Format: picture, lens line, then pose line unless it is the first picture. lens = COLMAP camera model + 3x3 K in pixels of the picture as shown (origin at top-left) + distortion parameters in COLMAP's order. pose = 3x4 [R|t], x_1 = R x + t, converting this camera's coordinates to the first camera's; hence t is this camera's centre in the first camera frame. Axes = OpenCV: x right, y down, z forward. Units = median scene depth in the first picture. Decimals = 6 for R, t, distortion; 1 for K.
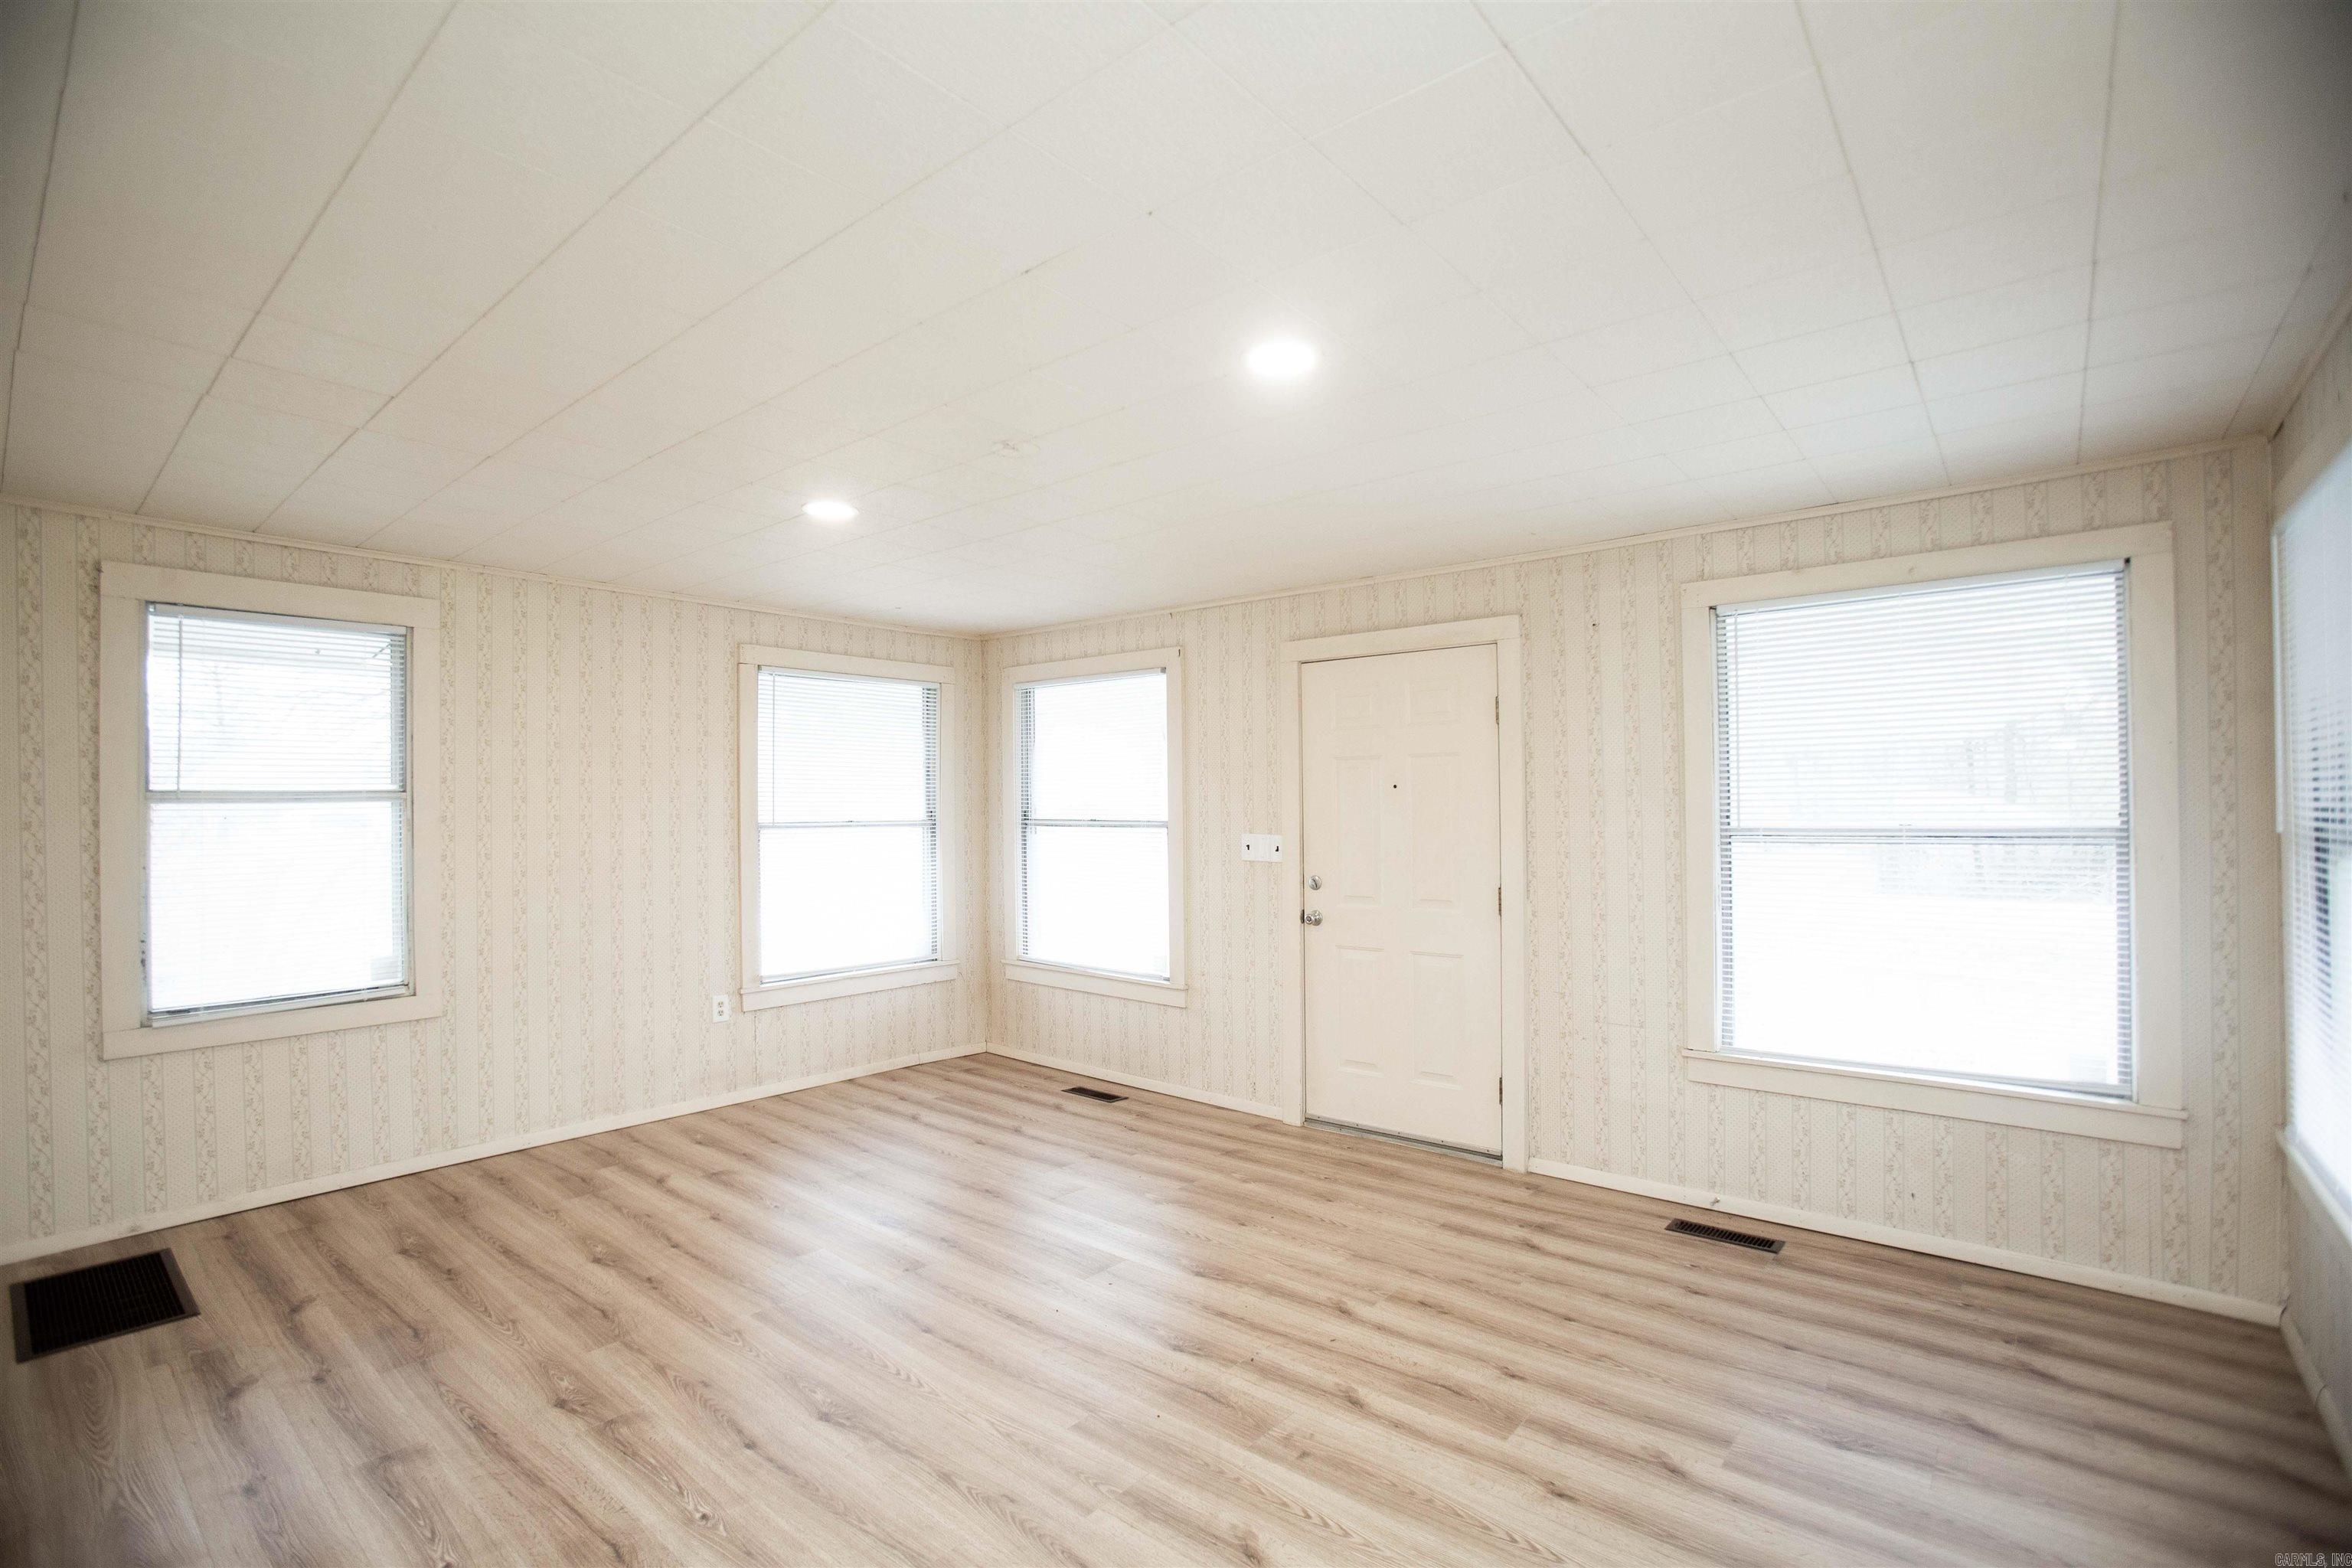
lens RADIAL K [[1066.3, 0, 1154.5], [0, 1066.3, 786.0], [0, 0, 1]] dist [-0.056688, 0.016818]
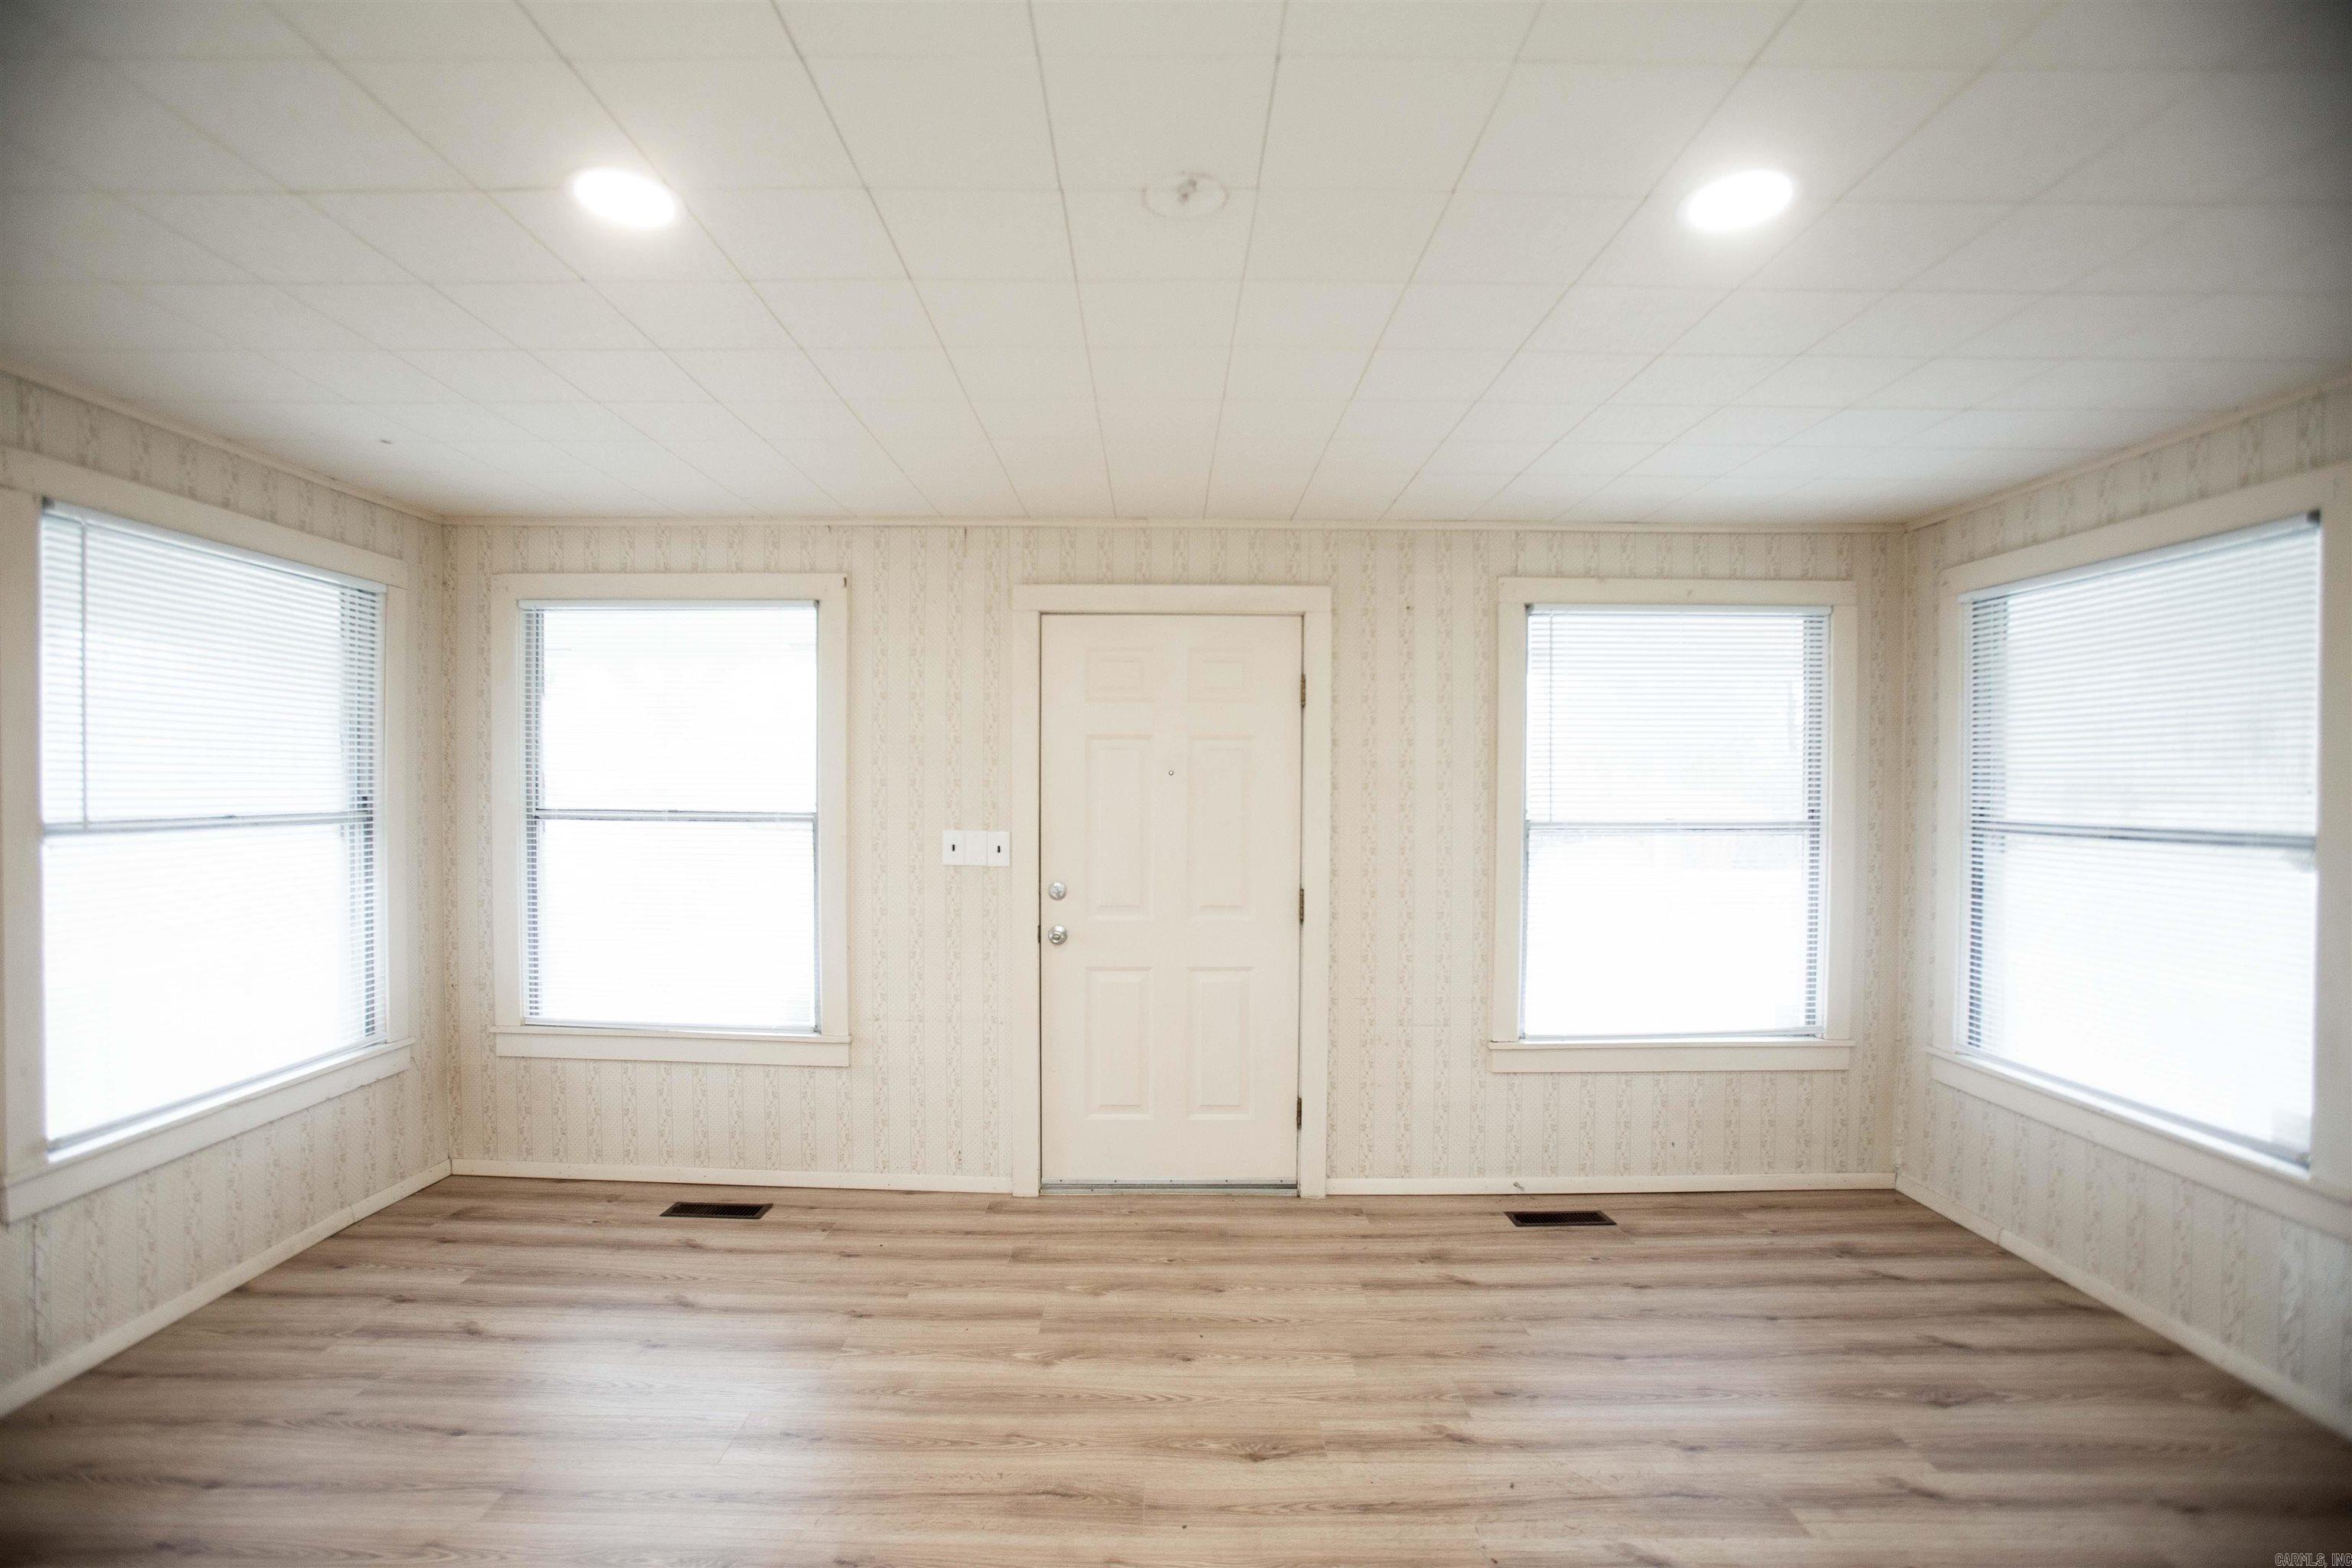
lens RADIAL K [[1066.3, 0, 1184.8], [0, 1066.3, 796.3], [0, 0, 1]] dist [-0.056688, 0.016818]
pose [[0.765213, 0.005923, 0.643751, -0.347983], [-0.022607, 0.999588, 0.017674, 0.004076], [-0.643381, -0.028078, 0.765031, 0.389678]]
